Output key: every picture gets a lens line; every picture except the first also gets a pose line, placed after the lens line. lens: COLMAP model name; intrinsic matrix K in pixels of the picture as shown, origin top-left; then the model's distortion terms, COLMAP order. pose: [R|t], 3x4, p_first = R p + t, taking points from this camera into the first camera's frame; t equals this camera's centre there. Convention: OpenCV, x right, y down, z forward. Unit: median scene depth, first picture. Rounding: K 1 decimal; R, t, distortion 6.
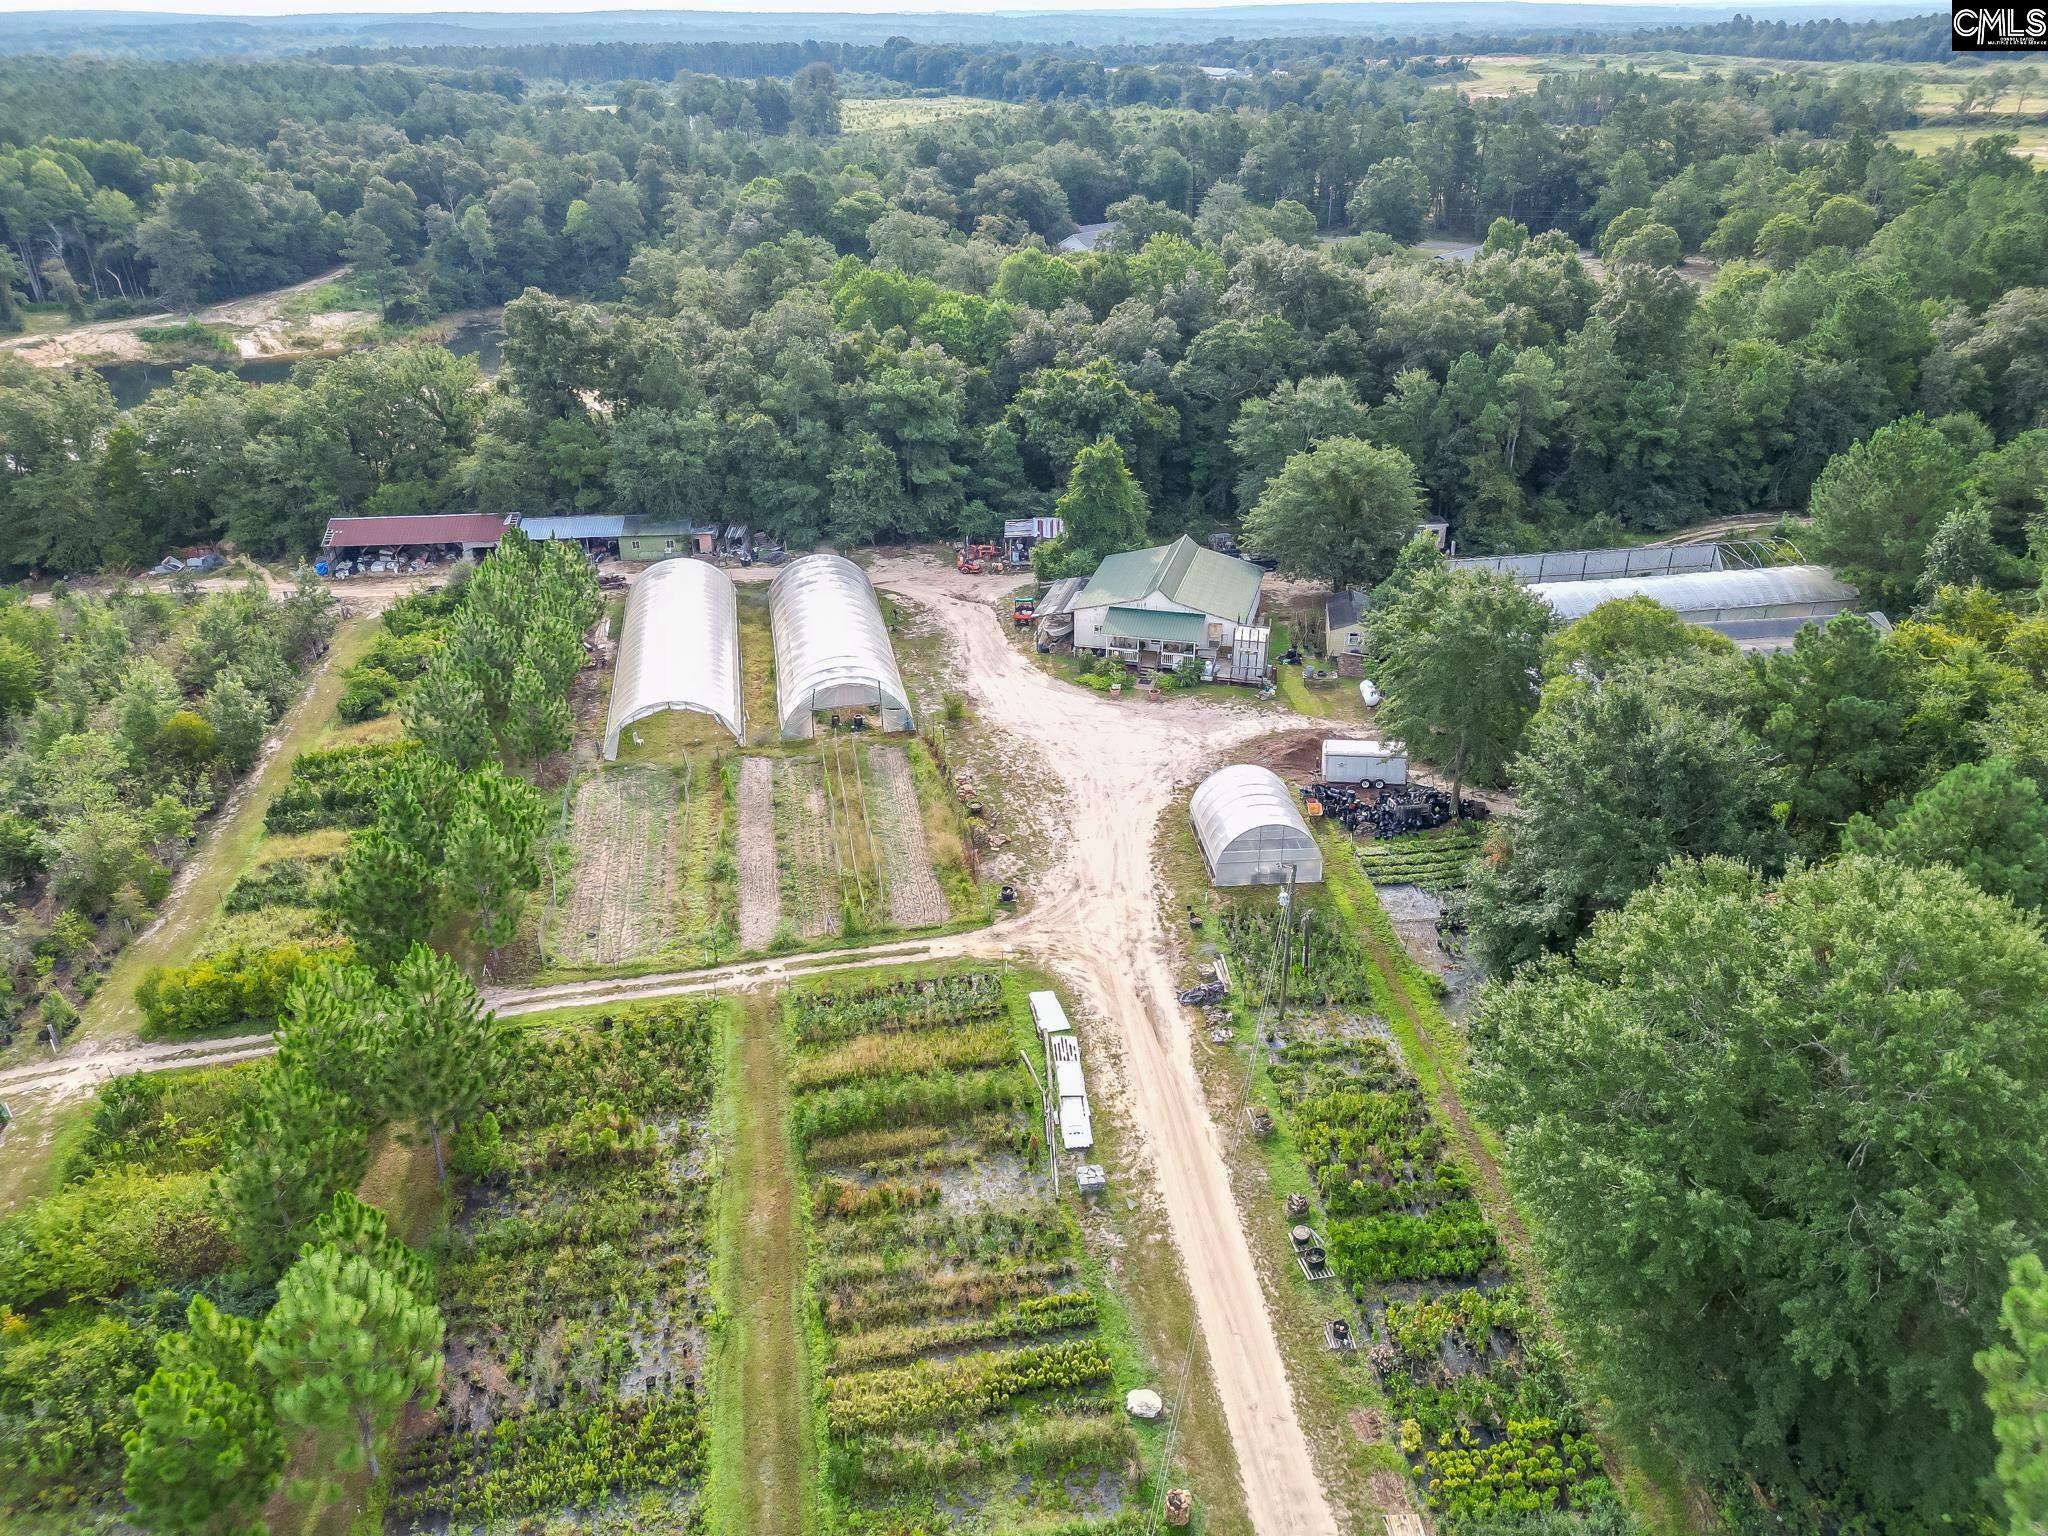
lens RADIAL K [[1421.1, 0, 1024.6], [0, 1421.1, 760.6], [0, 0, 1]] dist [0.072590, -0.062810]
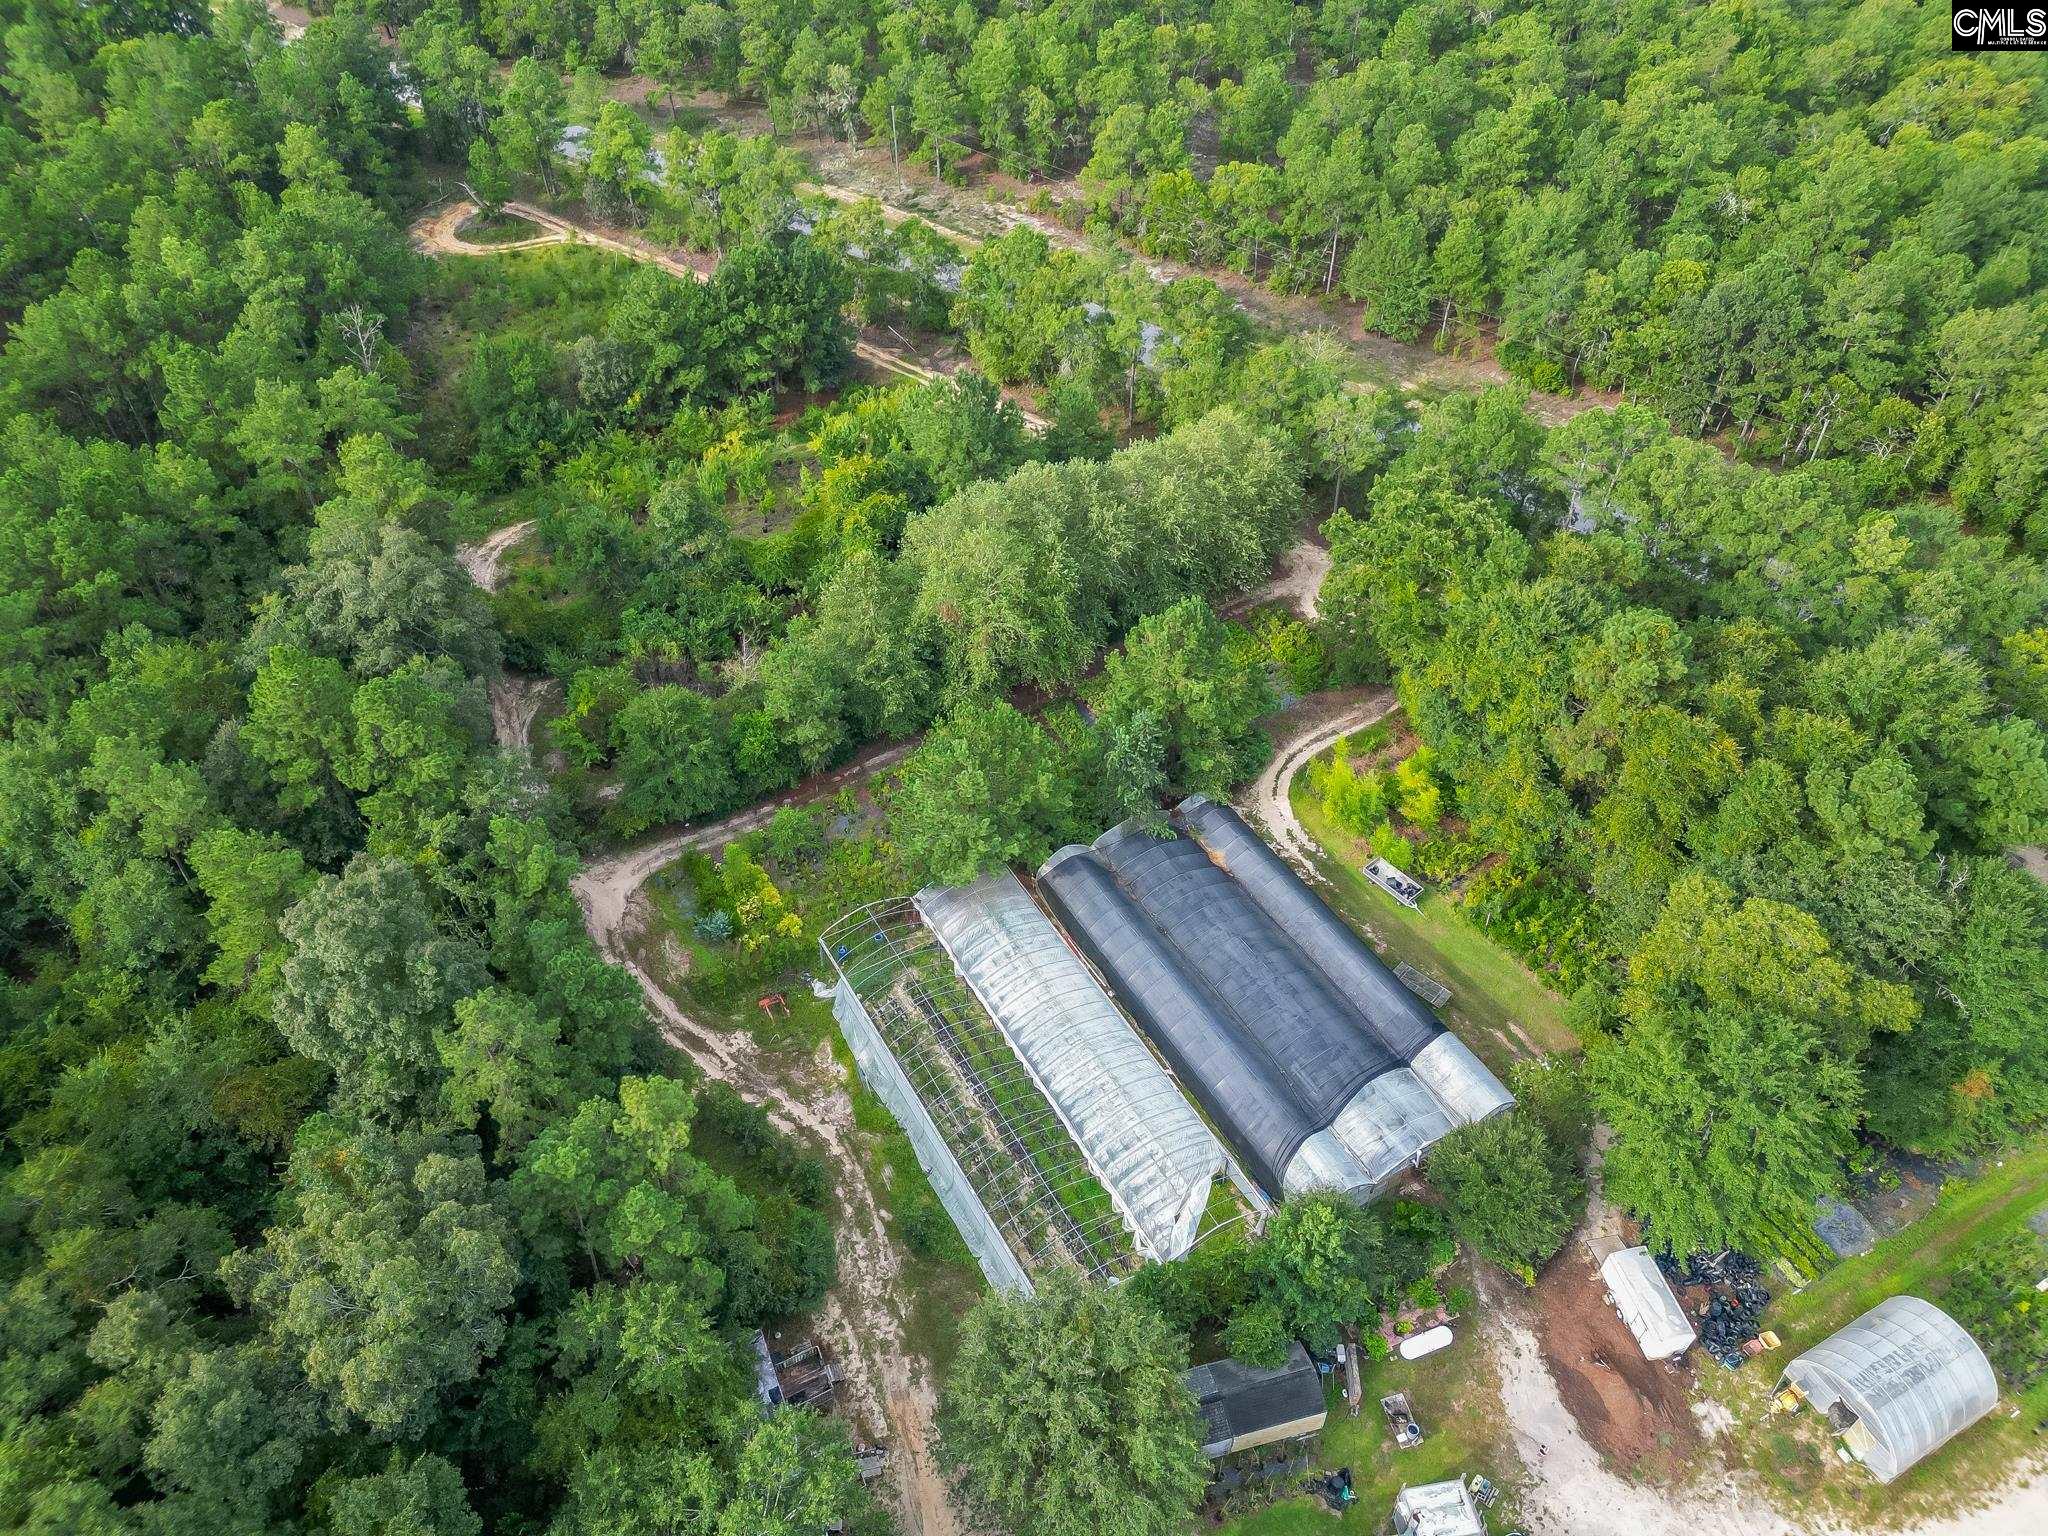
lens RADIAL K [[1421.1, 0, 1025.6], [0, 1421.1, 773.9], [0, 0, 1]] dist [0.072590, -0.062810]
pose [[-0.395823, -0.627821, 0.670198, 0.009603], [0.427543, 0.519899, 0.739535, -1.110491], [-0.812731, 0.579263, 0.062633, 1.246095]]
